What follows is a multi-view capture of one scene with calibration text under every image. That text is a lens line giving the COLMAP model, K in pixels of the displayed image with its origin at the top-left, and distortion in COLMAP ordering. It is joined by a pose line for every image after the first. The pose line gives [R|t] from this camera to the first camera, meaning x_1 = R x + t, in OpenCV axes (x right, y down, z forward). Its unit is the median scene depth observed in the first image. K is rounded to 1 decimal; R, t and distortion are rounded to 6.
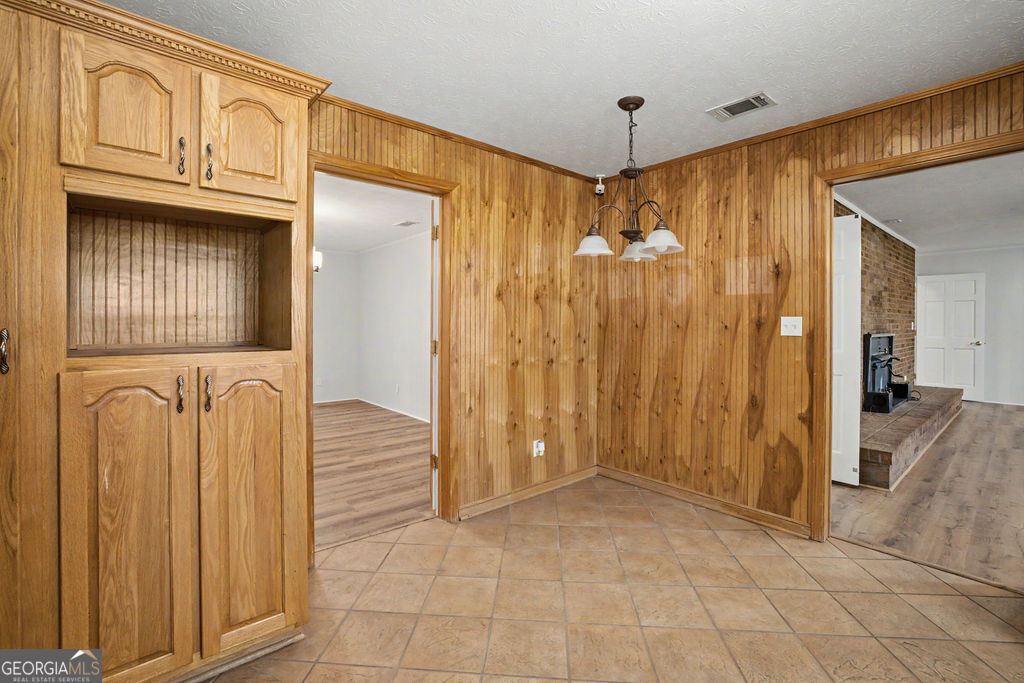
lens RADIAL K [[455.3, 0, 506.7], [0, 455.3, 326.2], [0, 0, 1]] dist [-0.053701, 0.023140]
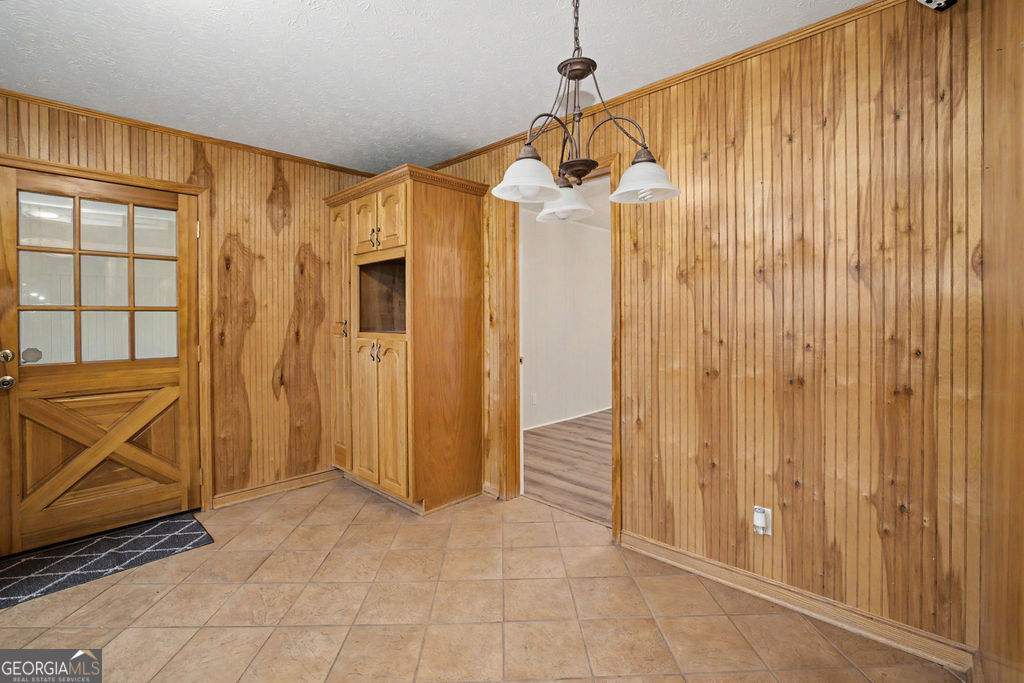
lens RADIAL K [[455.3, 0, 506.7], [0, 455.3, 326.2], [0, 0, 1]] dist [-0.053701, 0.023140]
pose [[0.110400, 0.013407, -0.993797, 0.669598], [0.000134, 0.999909, 0.013505, 0.001273], [0.993887, -0.001624, 0.110389, 0.643234]]
